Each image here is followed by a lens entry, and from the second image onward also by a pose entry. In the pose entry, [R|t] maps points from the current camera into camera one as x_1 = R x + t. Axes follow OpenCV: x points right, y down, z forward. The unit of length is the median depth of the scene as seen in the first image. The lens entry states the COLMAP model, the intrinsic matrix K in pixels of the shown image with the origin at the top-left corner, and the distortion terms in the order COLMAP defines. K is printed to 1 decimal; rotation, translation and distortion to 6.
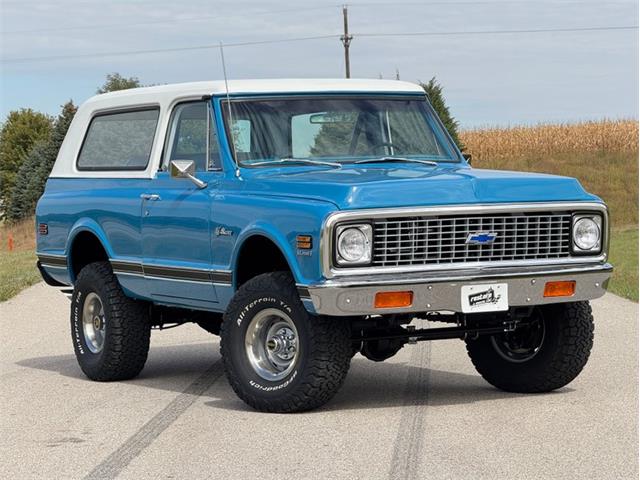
lens RADIAL K [[2289.3, 0, 320.0], [0, 2289.3, 240.0], [0, 0, 1]] dist [0.143636, 0.375865]
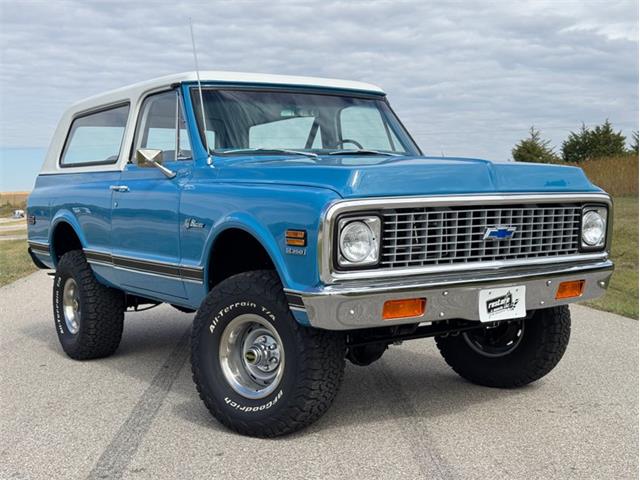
lens RADIAL K [[922.1, 0, 320.0], [0, 922.1, 240.0], [0, 0, 1]] dist [0.046475, 0.491868]
pose [[0.995120, 0.002411, 0.098638, -0.029271], [-0.004096, 0.999849, 0.016884, -0.003769], [-0.098583, -0.017206, 0.994980, 0.649400]]
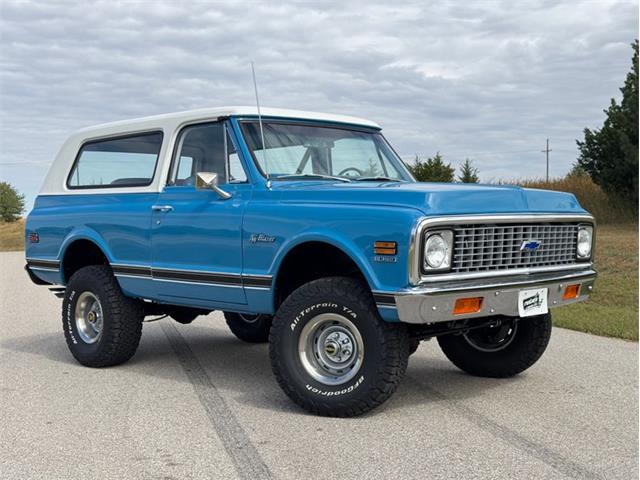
lens RADIAL K [[922.1, 0, 320.0], [0, 922.1, 240.0], [0, 0, 1]] dist [0.046475, 0.491868]
pose [[0.959895, 0.007629, 0.280257, -0.139560], [-0.004054, 0.999903, -0.013334, 0.002702], [-0.280331, 0.011663, 0.959833, 0.603098]]
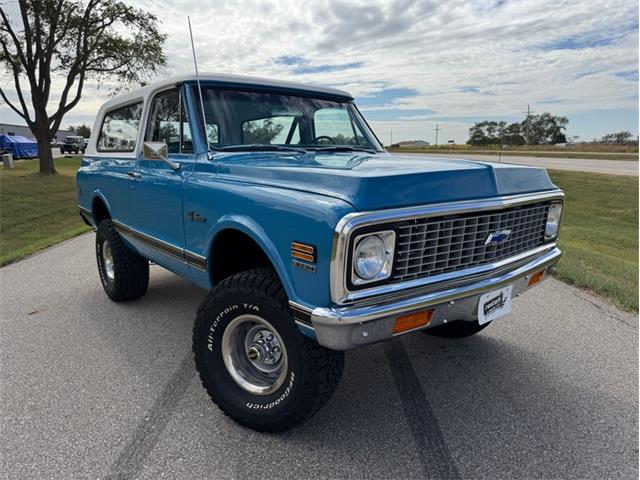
lens RADIAL K [[467.1, 0, 318.5], [0, 467.1, 247.7], [0, 0, 1]] dist [0.010294, -0.010389]
pose [[0.982464, -0.015433, 0.185814, -0.028899], [-0.014208, 0.987474, 0.157138, -0.023405], [-0.185912, -0.157023, 0.969938, 0.820795]]
